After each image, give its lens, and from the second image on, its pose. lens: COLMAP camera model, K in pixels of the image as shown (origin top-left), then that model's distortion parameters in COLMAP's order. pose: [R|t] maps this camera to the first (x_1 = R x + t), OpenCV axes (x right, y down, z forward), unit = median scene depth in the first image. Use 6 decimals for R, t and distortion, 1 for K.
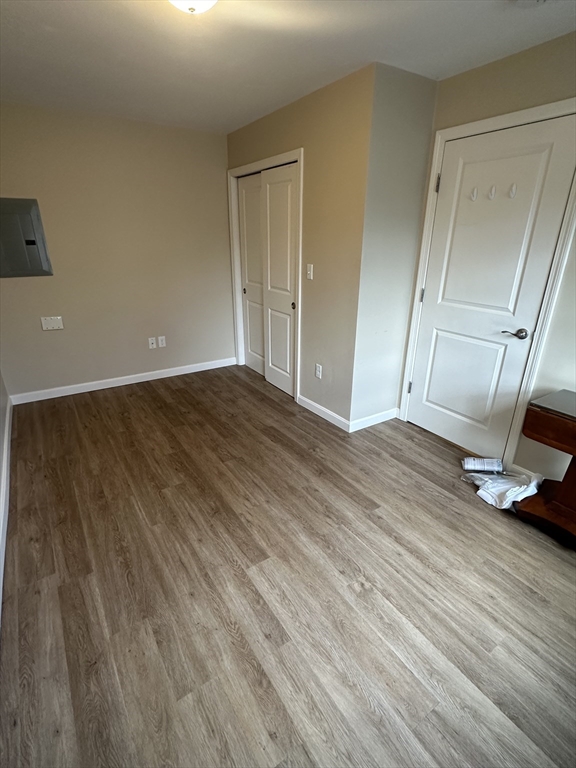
lens RADIAL K [[381.5, 0, 288.0], [0, 381.5, 384.0], [0, 0, 1]] dist [-0.001397, 0.000715]
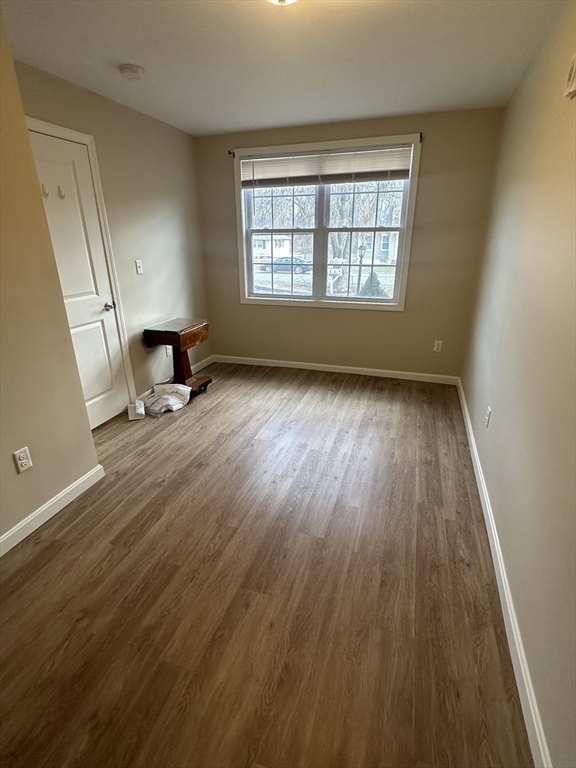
lens RADIAL K [[381.5, 0, 288.0], [0, 381.5, 384.0], [0, 0, 1]] dist [-0.001397, 0.000715]
pose [[-0.621647, -0.283186, 0.730316, -0.791301], [0.287756, 0.784604, 0.549175, -0.457225], [-0.728527, 0.551545, -0.406258, 1.206140]]
